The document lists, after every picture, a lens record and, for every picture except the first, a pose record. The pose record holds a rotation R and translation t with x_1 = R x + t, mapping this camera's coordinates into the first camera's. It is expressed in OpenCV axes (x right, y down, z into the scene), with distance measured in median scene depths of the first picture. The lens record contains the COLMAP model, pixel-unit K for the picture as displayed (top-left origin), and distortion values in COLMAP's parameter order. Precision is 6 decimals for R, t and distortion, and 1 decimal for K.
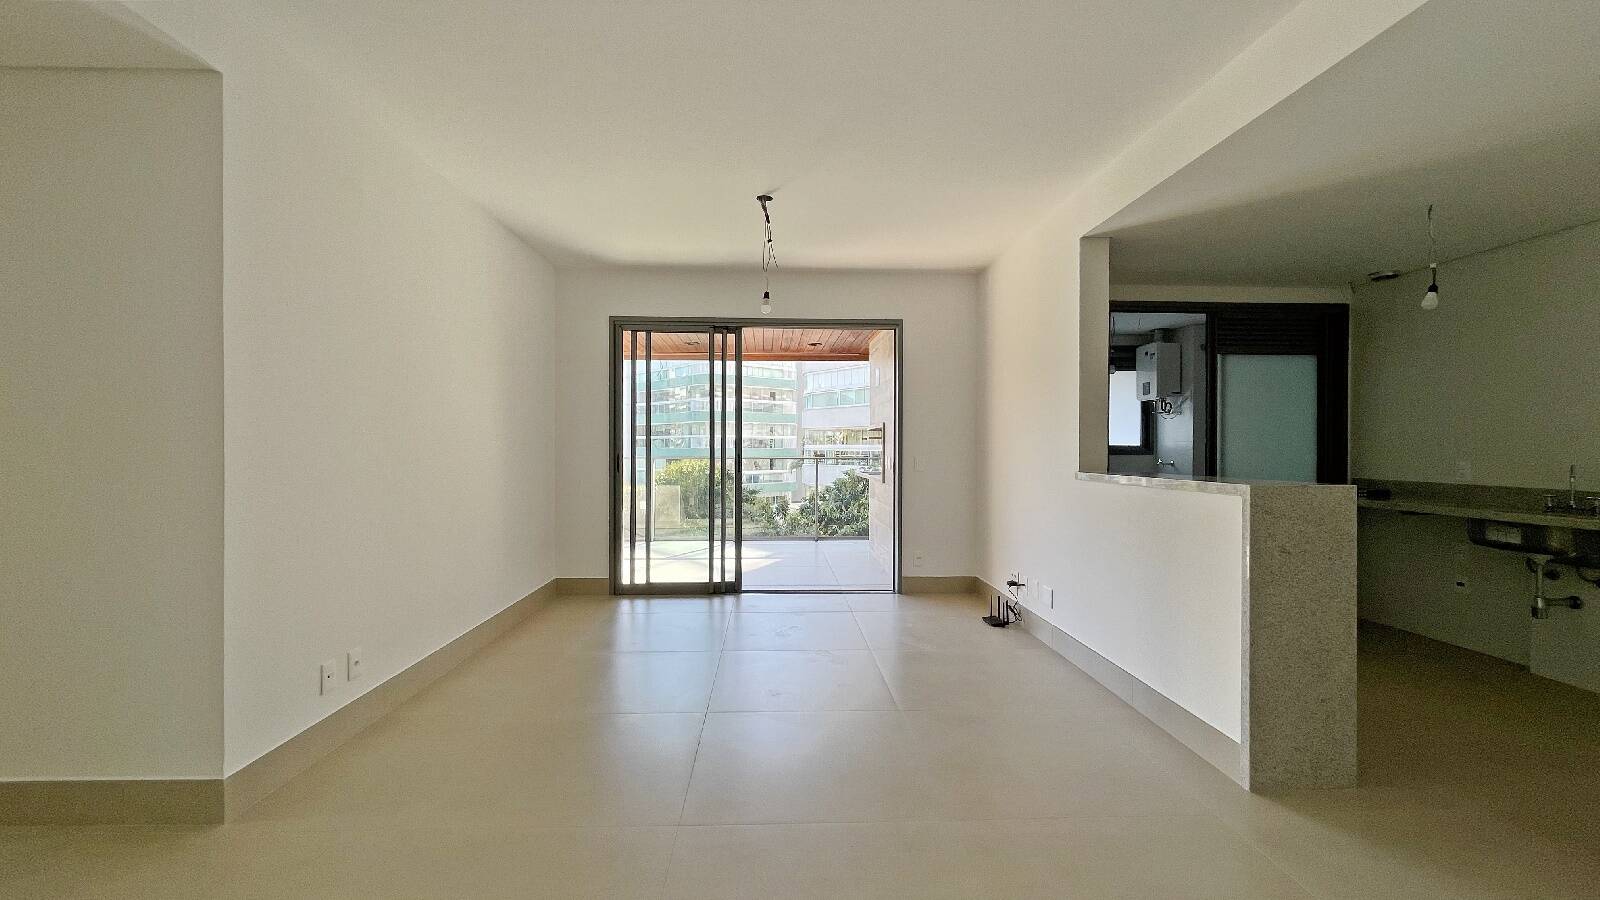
lens RADIAL K [[645.0, 0, 795.0], [0, 645.0, 451.0], [0, 0, 1]] dist [-0.001105, -0.000225]
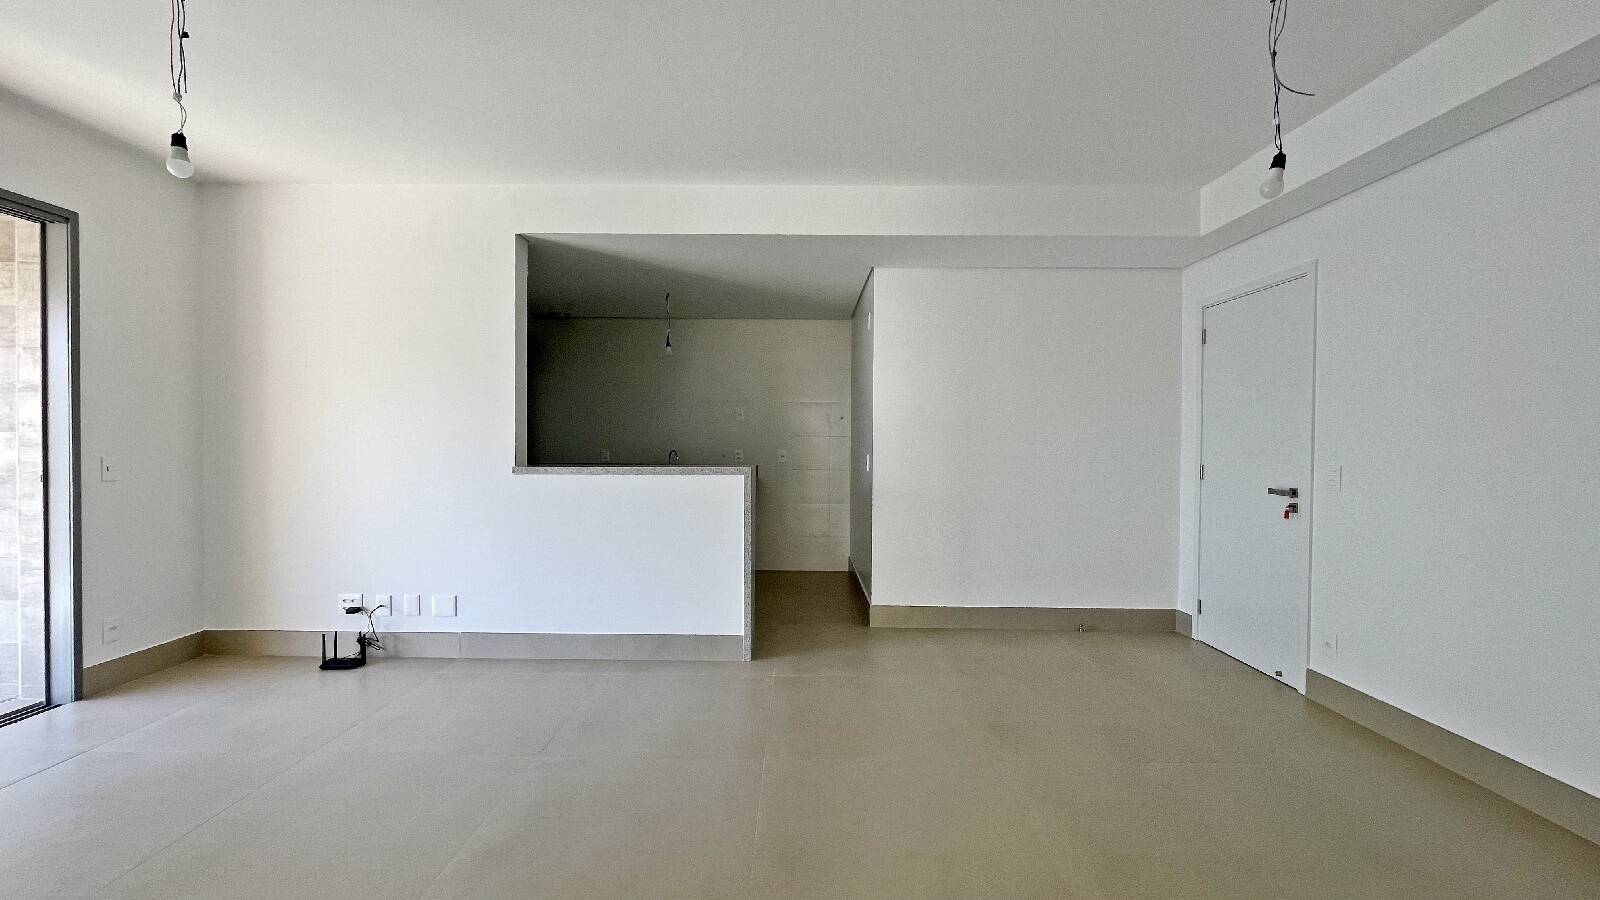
lens RADIAL K [[649.5, 0, 796.0], [0, 649.5, 450.6], [0, 0, 1]] dist [0.001287, 0.000009]
pose [[0.043285, -0.020927, 0.998844, -0.376445], [-0.000370, 0.999780, 0.020963, -0.009283], [-0.999063, -0.001277, 0.043268, 0.350503]]
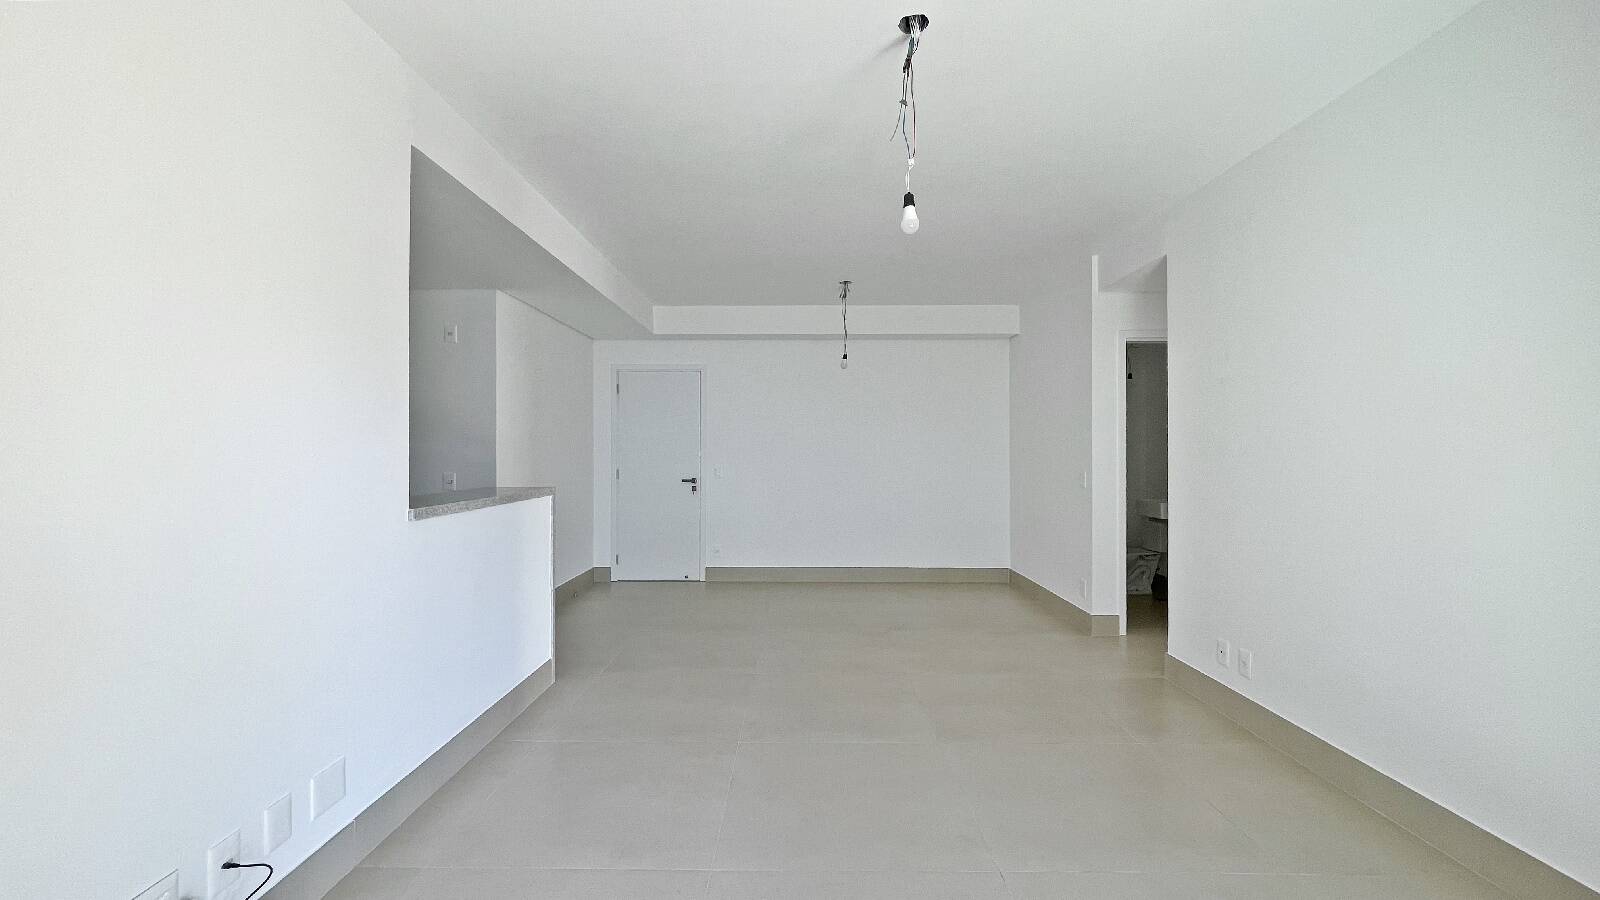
lens RADIAL K [[645.0, 0, 795.0], [0, 645.0, 451.0], [0, 0, 1]] dist [-0.001105, -0.000225]
pose [[-0.998849, 0.000005, 0.047956, 0.018337], [0.000221, 0.999990, 0.004495, -0.016067], [-0.047955, 0.004500, -0.998839, 1.086832]]
